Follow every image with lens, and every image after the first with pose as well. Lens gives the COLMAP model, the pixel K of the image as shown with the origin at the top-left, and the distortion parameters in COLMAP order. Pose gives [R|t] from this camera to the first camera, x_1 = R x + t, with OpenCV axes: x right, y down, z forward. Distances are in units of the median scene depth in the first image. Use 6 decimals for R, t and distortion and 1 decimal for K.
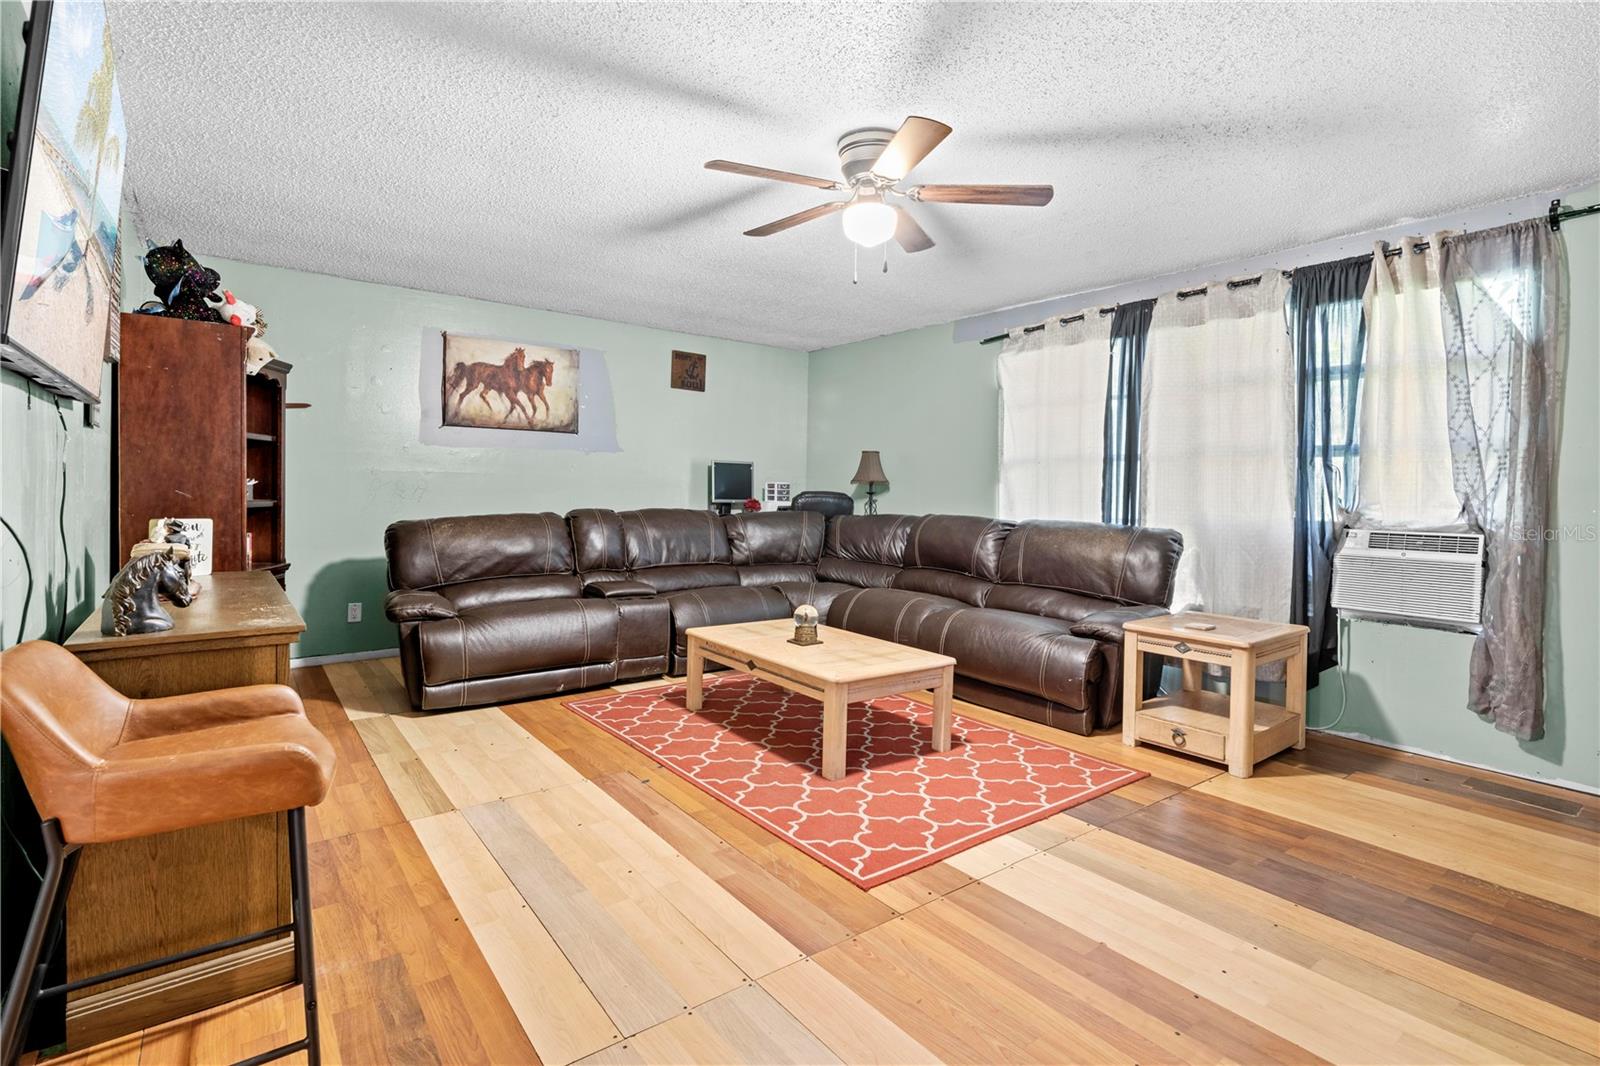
lens RADIAL K [[759.0, 0, 812.4], [0, 759.0, 506.4], [0, 0, 1]] dist [0.000431, -0.001502]
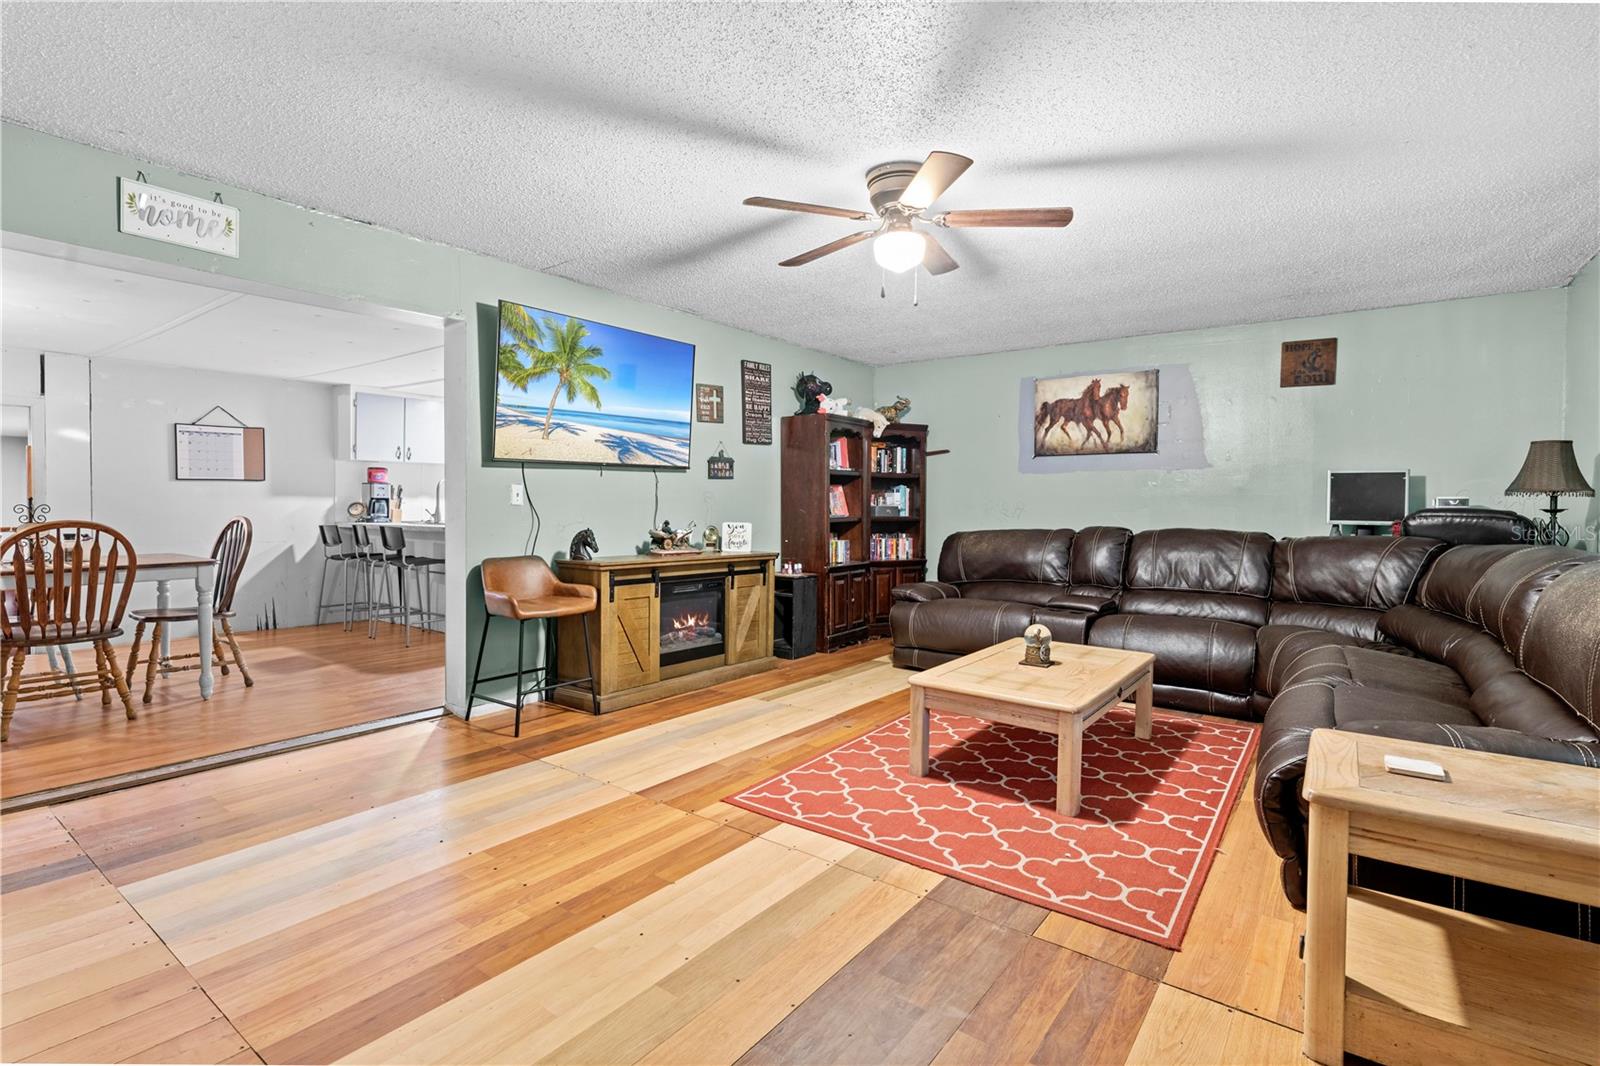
lens RADIAL K [[759.0, 0, 811.9], [0, 759.0, 526.6], [0, 0, 1]] dist [0.000431, -0.001502]
pose [[0.278086, 0.013174, -0.960466, 0.745402], [-0.021665, 0.999738, 0.007440, 0.005487], [0.960312, 0.018740, 0.278299, 0.414485]]
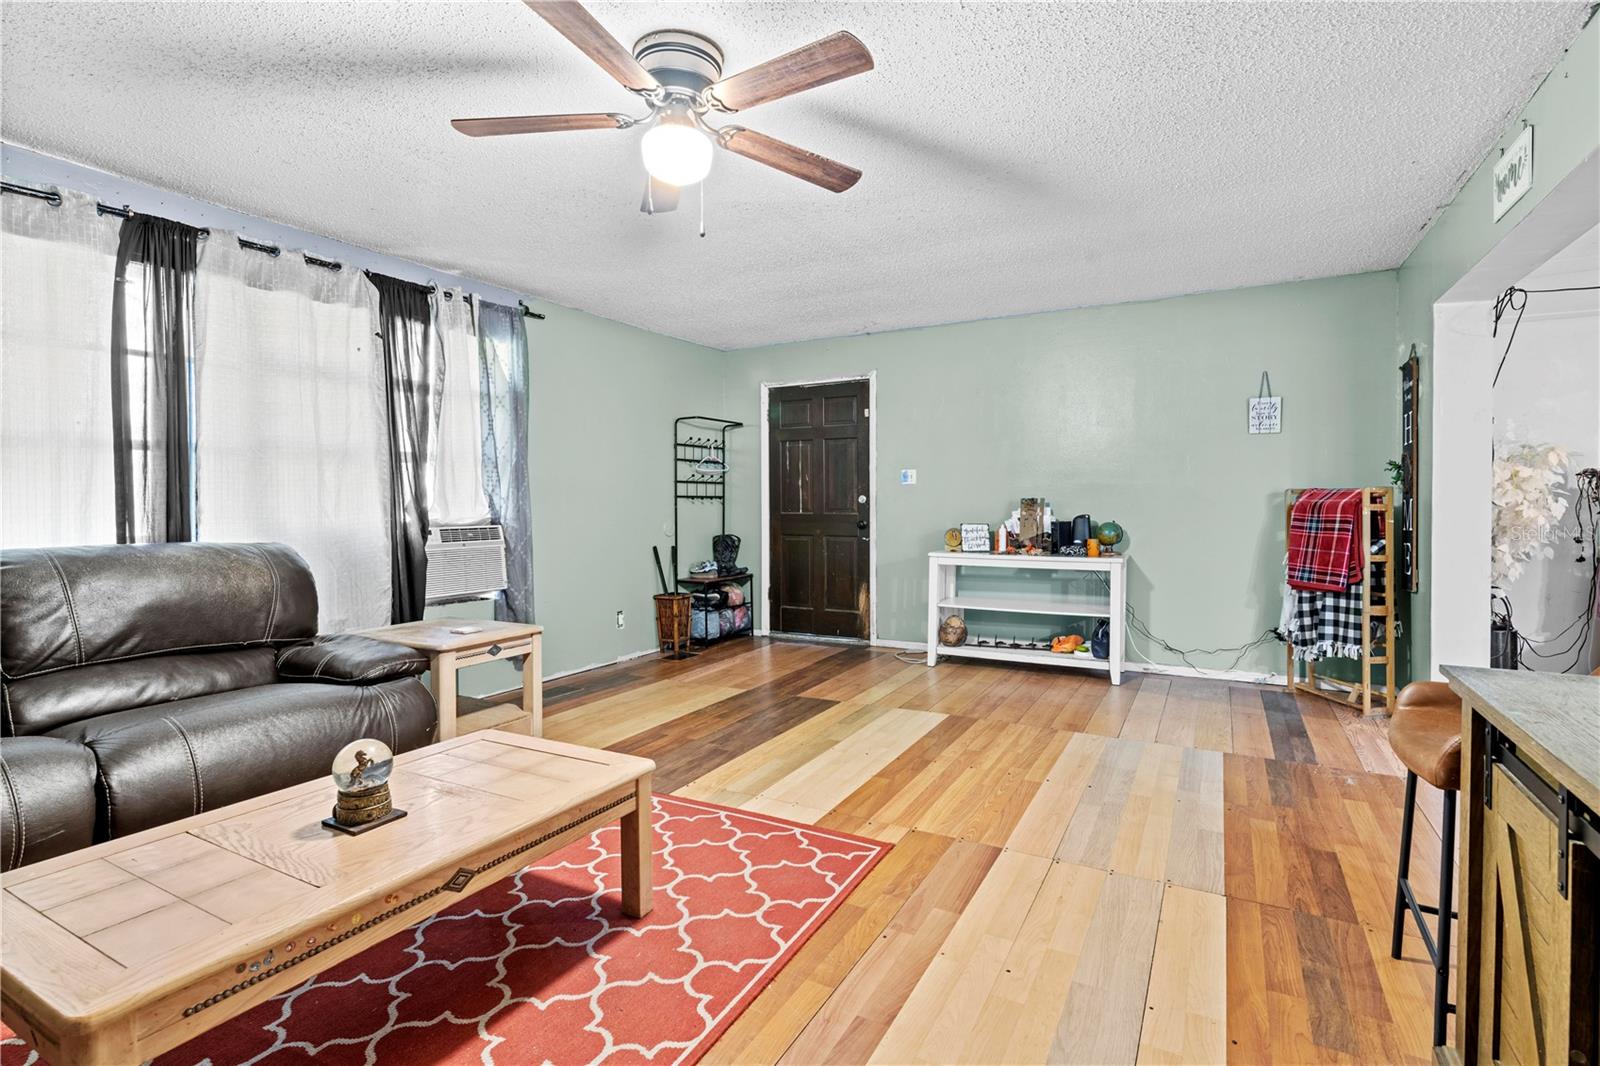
lens RADIAL K [[759.0, 0, 800.9], [0, 759.0, 516.8], [0, 0, 1]] dist [0.000431, -0.001502]
pose [[-0.390959, -0.031959, 0.919853, -0.491637], [0.015343, 0.999032, 0.041231, -0.022148], [-0.920280, 0.030232, -0.390090, 0.837841]]
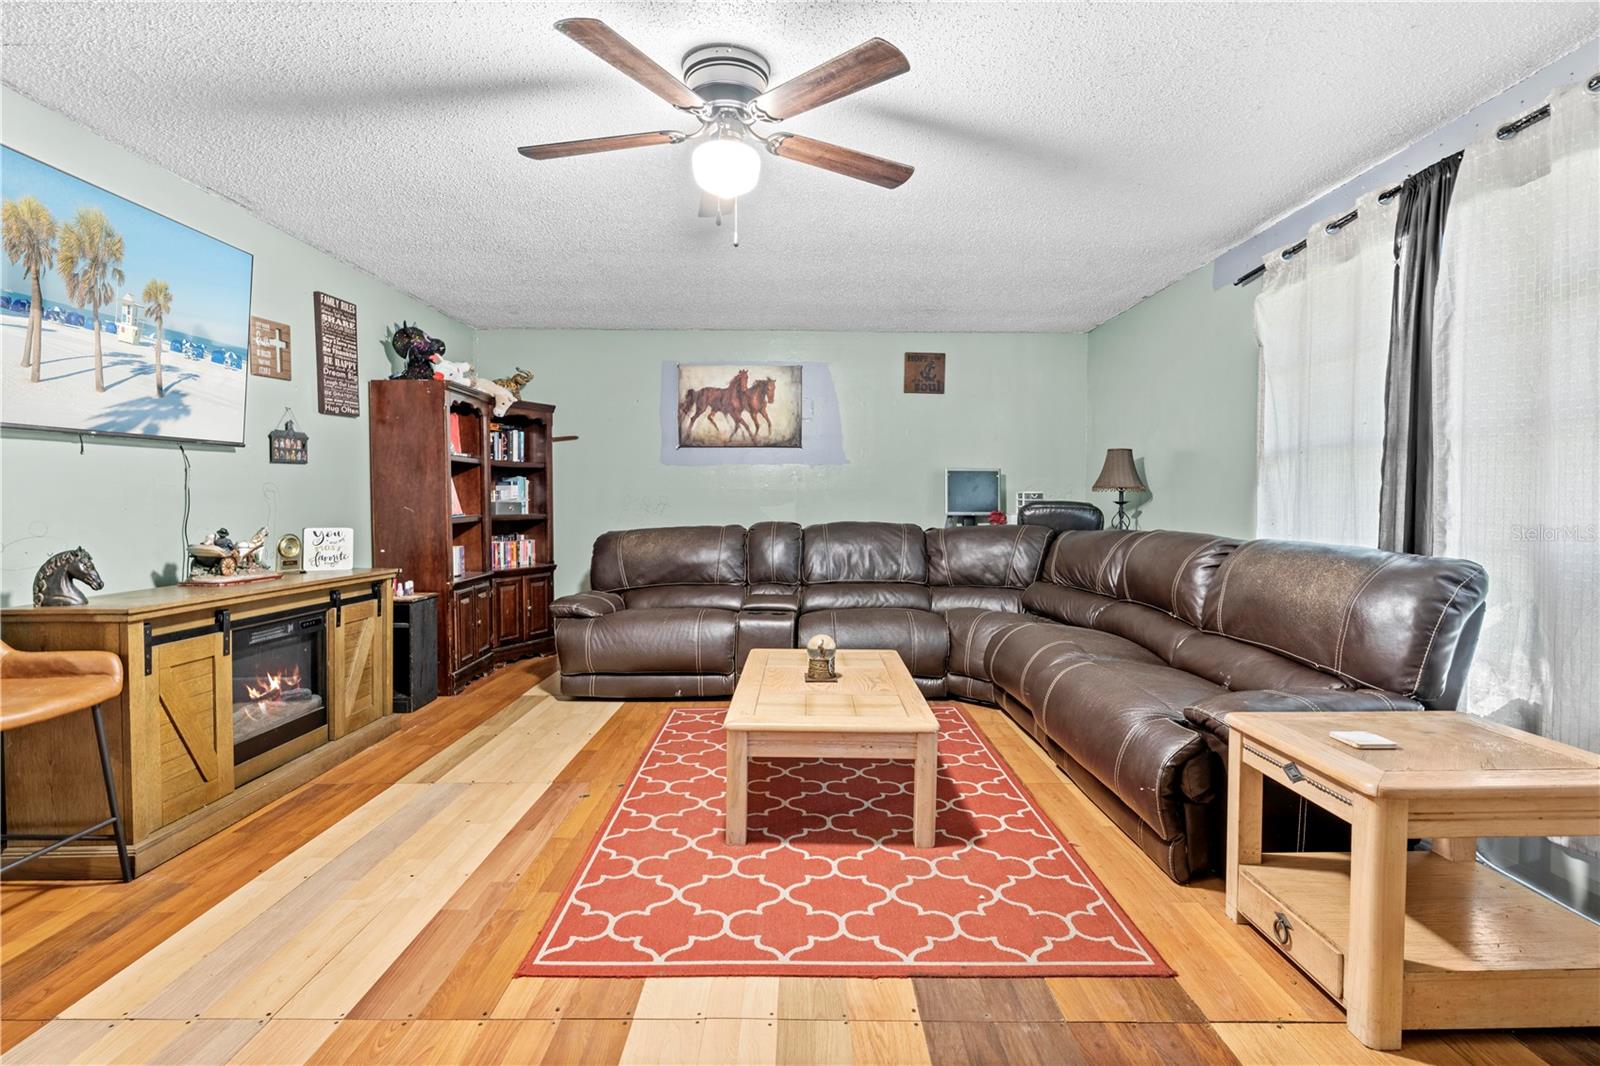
lens RADIAL K [[759.0, 0, 813.2], [0, 759.0, 523.4], [0, 0, 1]] dist [0.000431, -0.001502]
pose [[0.798890, 0.003281, -0.601468, 0.447010], [-0.000579, 0.999989, 0.004685, 0.001156], [0.601476, -0.003395, 0.798883, 0.284281]]
